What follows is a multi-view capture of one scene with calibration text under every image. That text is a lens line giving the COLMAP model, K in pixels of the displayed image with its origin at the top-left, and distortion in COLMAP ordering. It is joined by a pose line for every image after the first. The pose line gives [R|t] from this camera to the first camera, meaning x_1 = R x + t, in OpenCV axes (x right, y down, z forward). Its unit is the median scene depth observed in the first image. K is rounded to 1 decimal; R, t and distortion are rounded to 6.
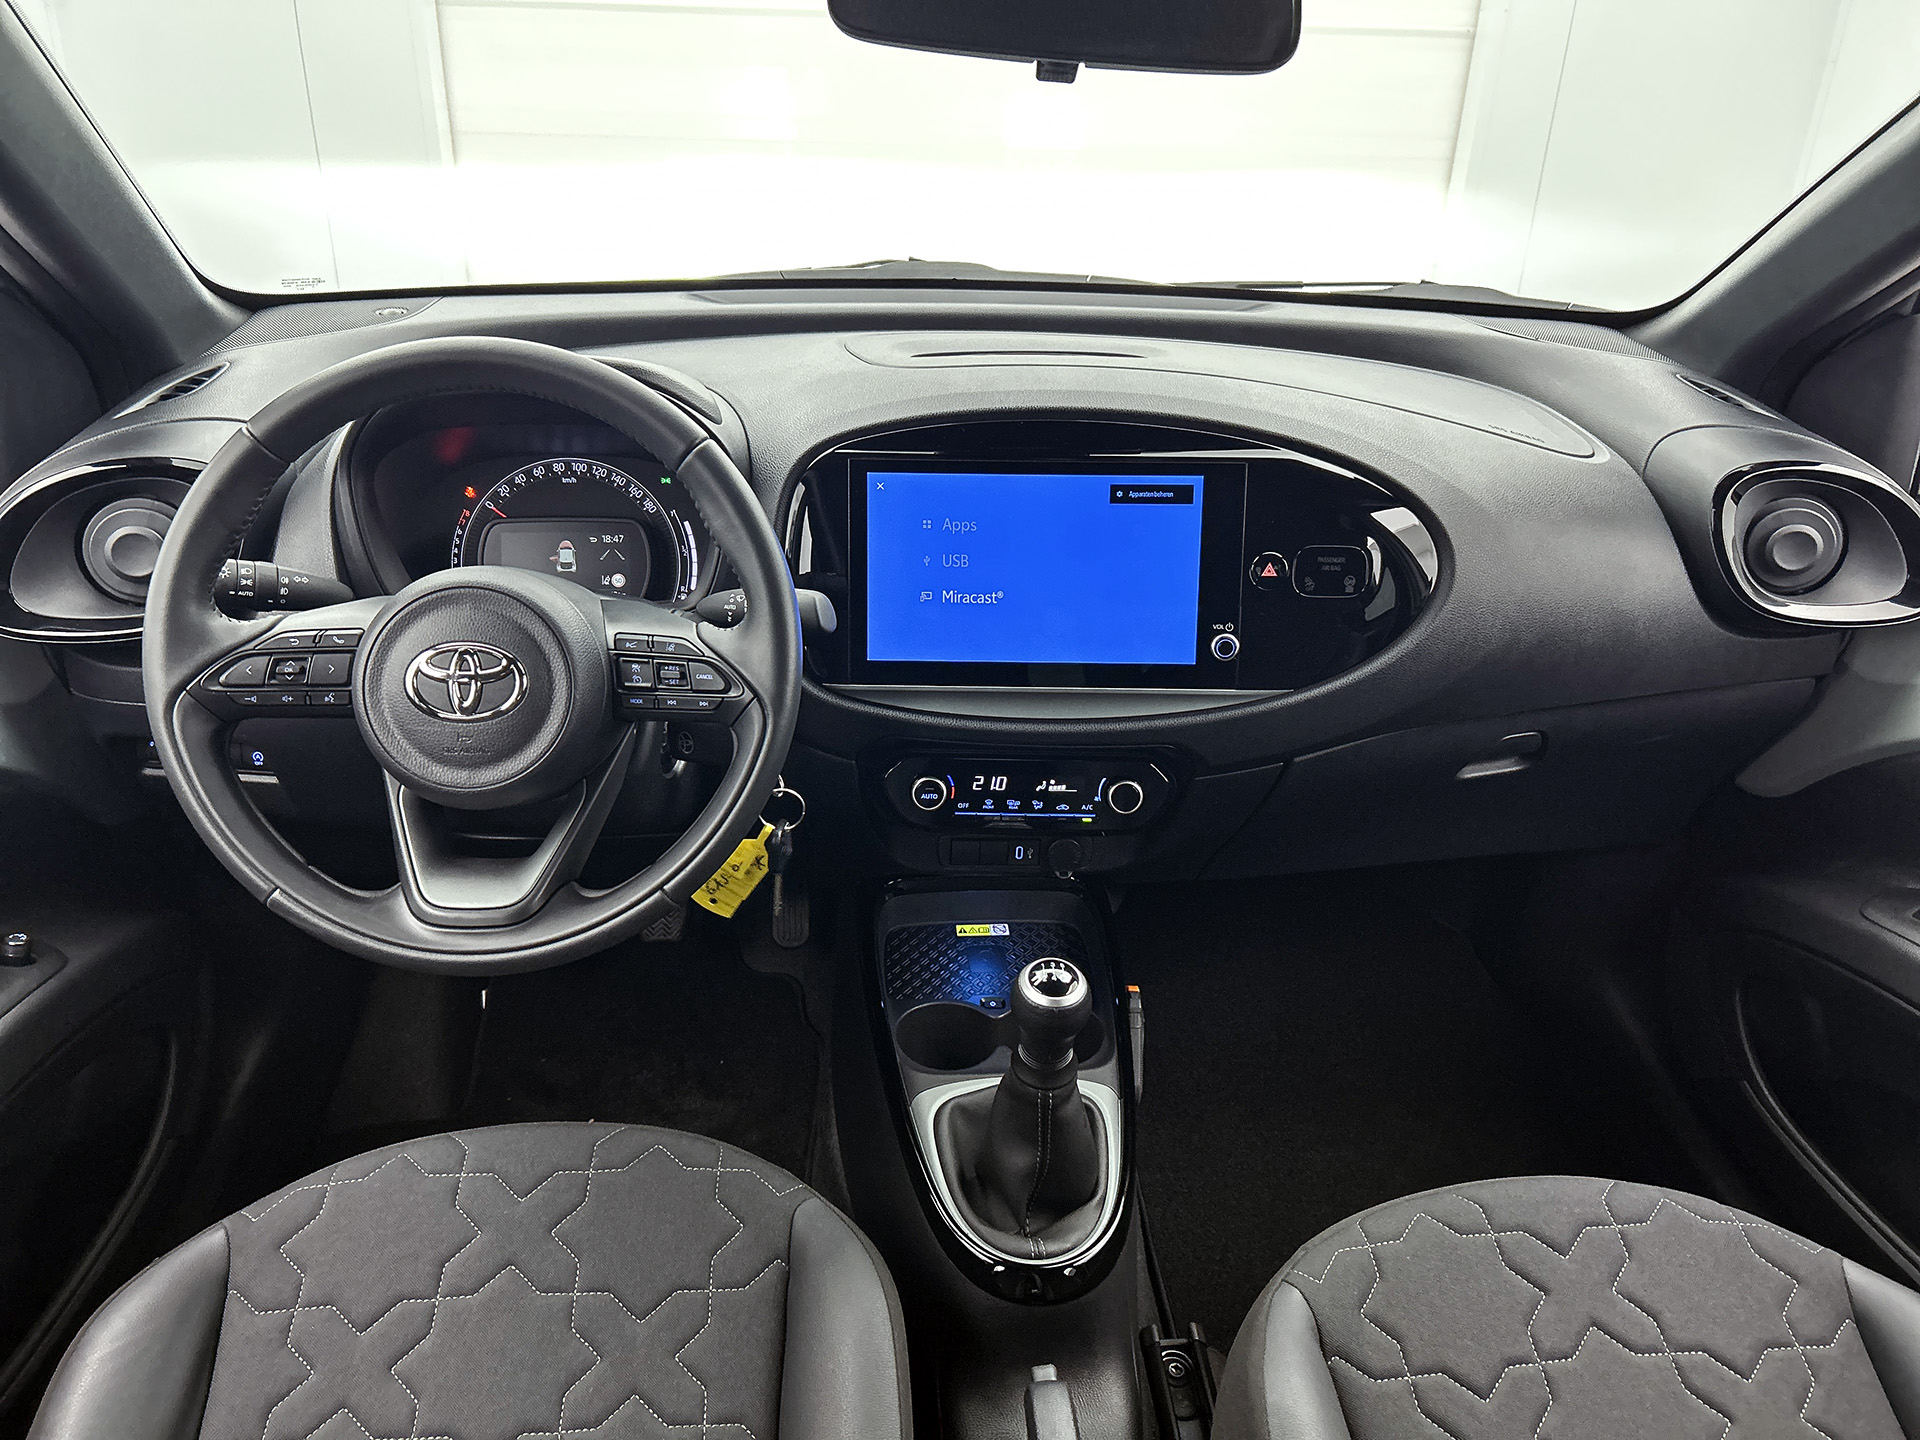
lens RADIAL K [[1463.9, 0, 972.0], [0, 1463.9, 722.1], [0, 0, 1]] dist [0.047958, -0.067600]
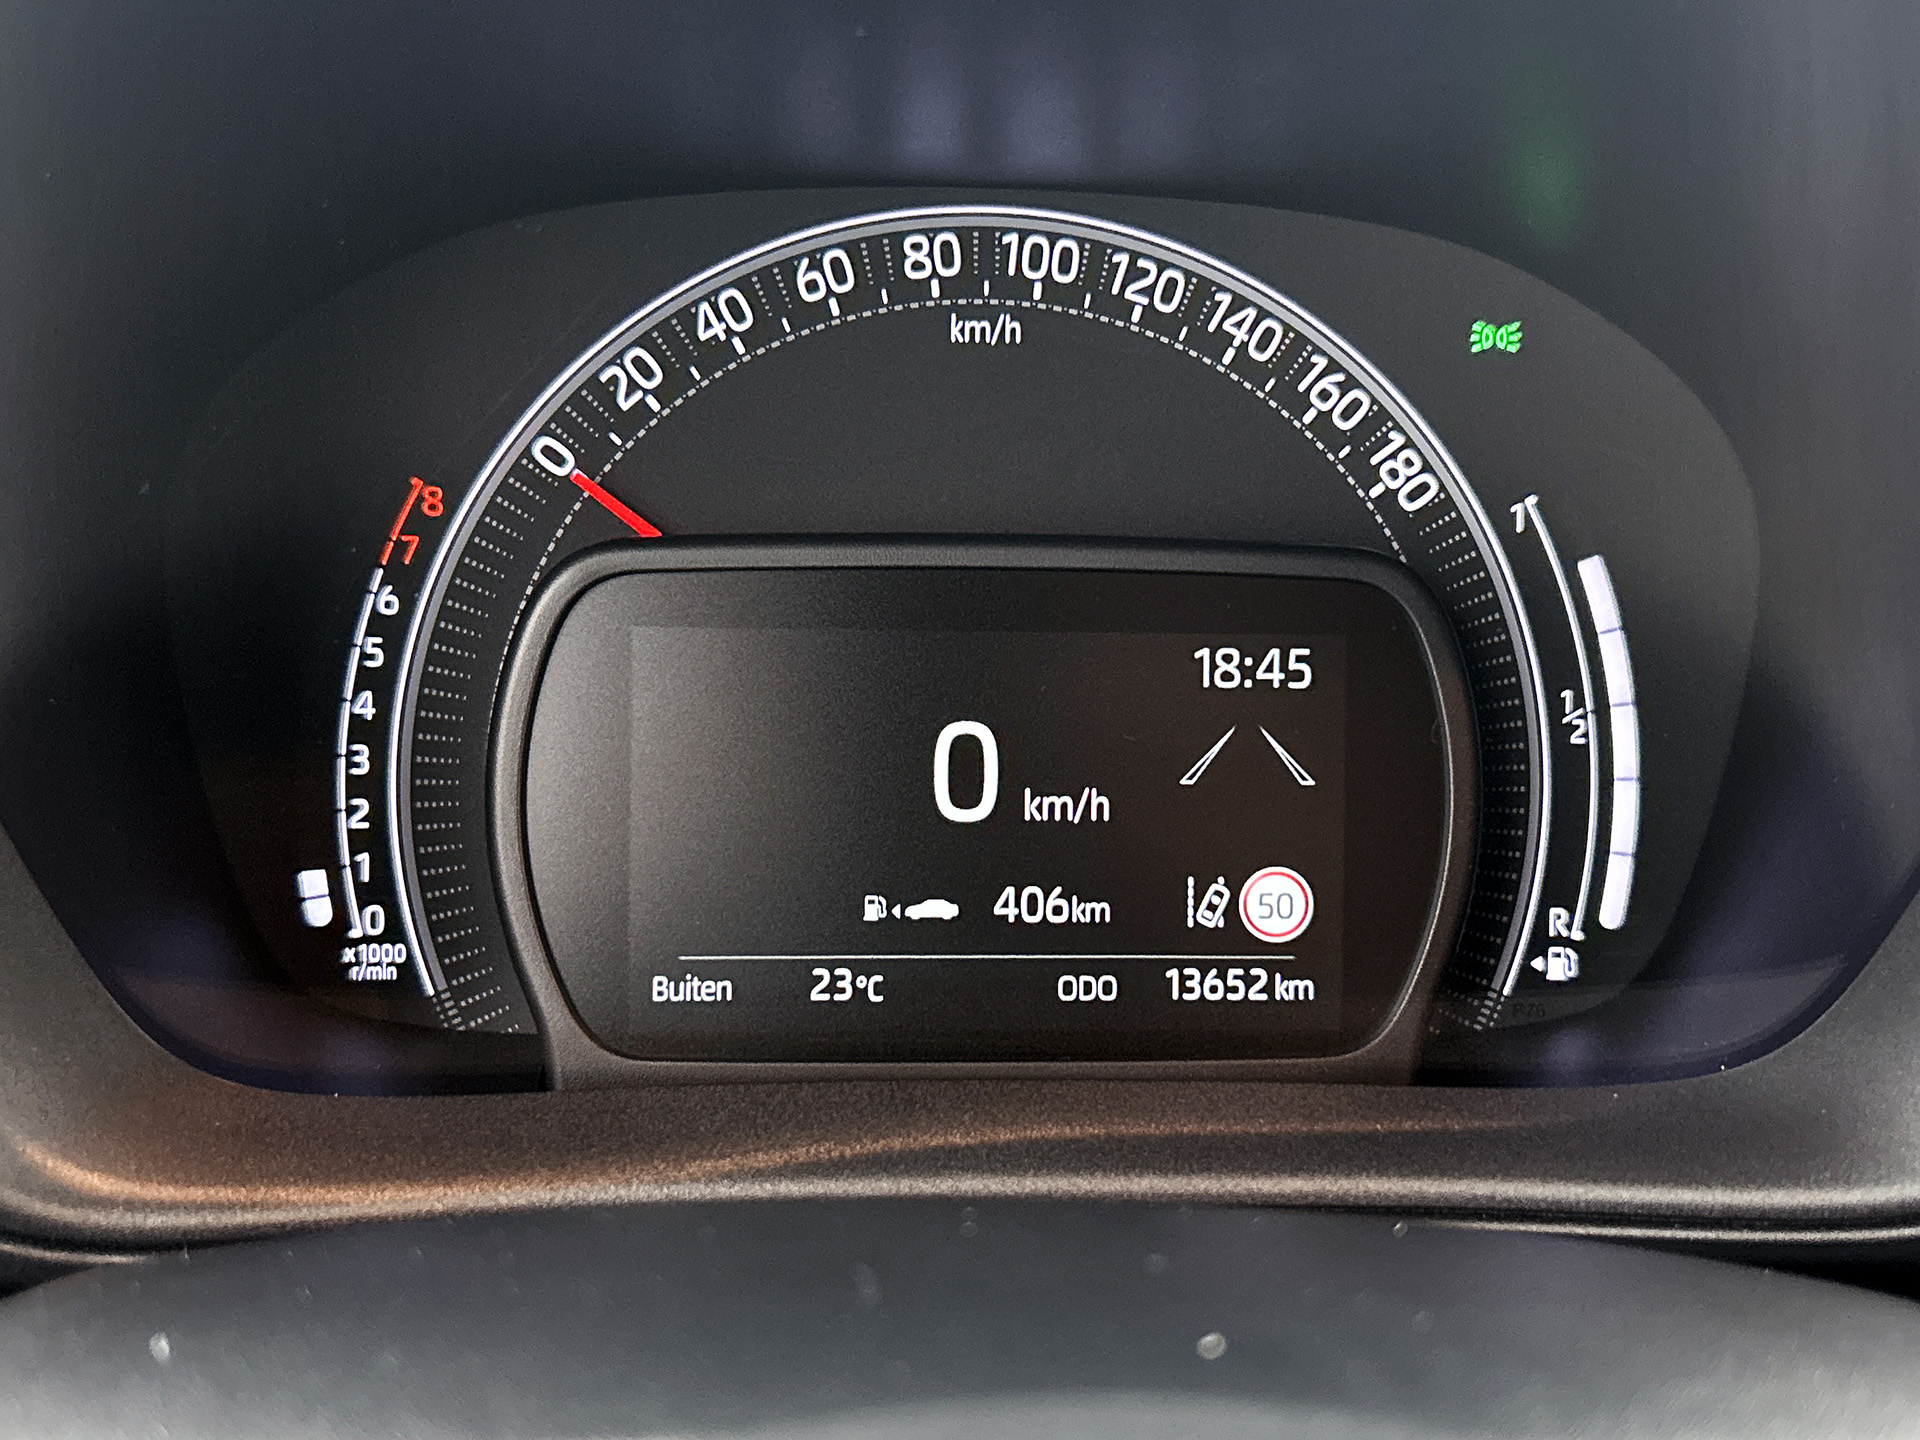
lens RADIAL K [[1893.3, 0, 985.9], [0, 1893.3, 675.1], [0, 0, 1]] dist [0.108152, 0.000000]
pose [[0.998830, 0.025224, -0.041270, -0.269490], [-0.025724, 0.999601, -0.011632, -0.121611], [0.040961, 0.012680, 0.999080, 0.782264]]
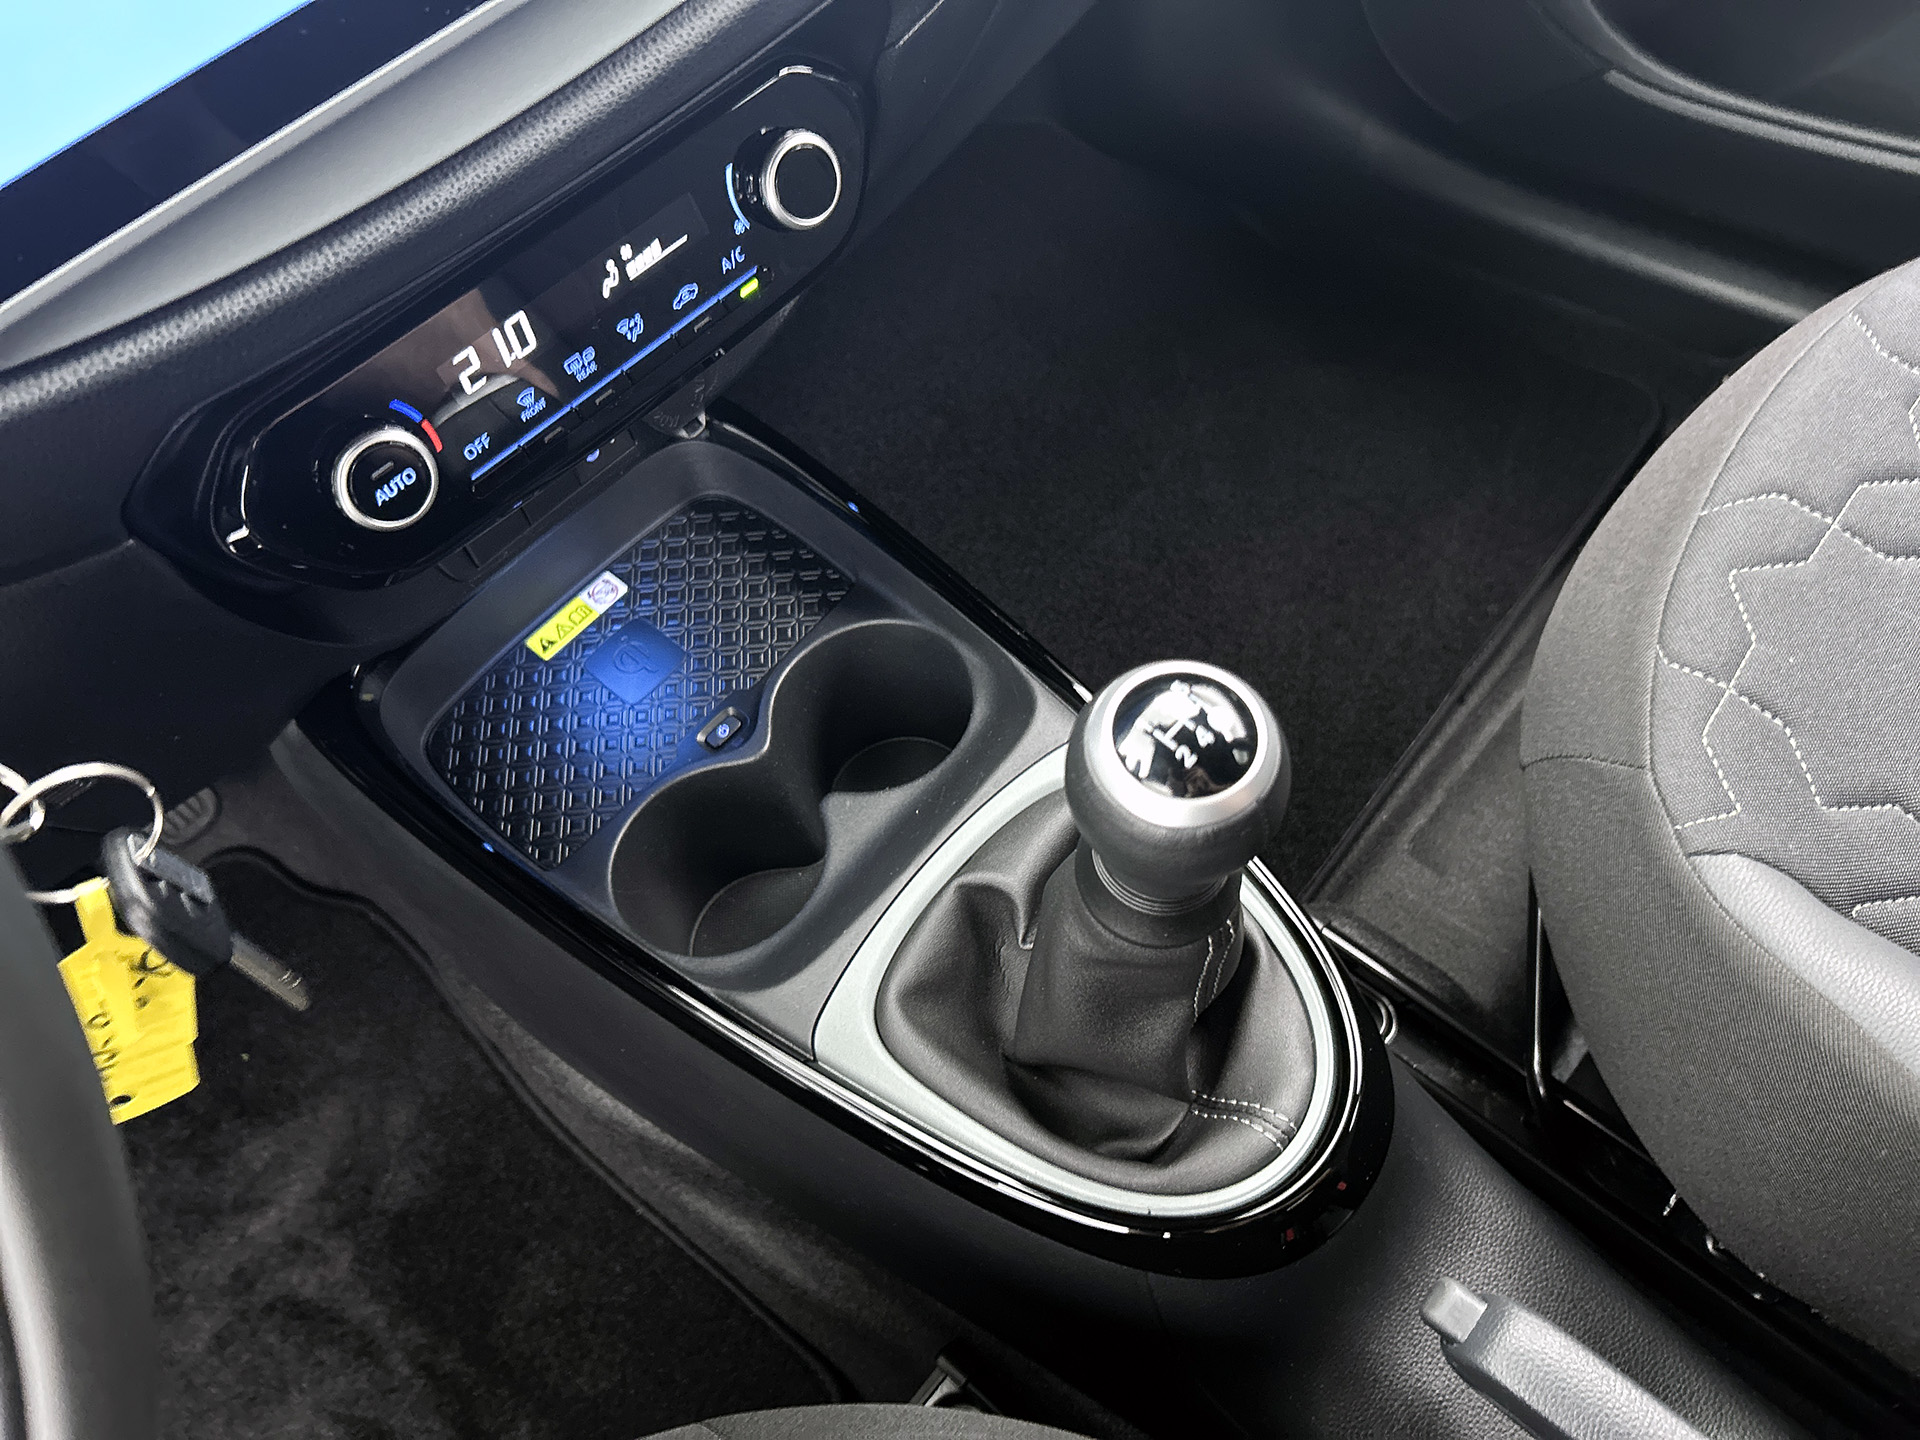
lens RADIAL K [[1463.9, 0, 978.5], [0, 1463.9, 717.8], [0, 0, 1]] dist [0.047958, -0.067600]
pose [[0.708664, -0.649323, 0.275999, -0.062909], [0.458205, 0.721019, 0.519788, -0.028043], [-0.536511, -0.241891, 0.808483, 0.618112]]
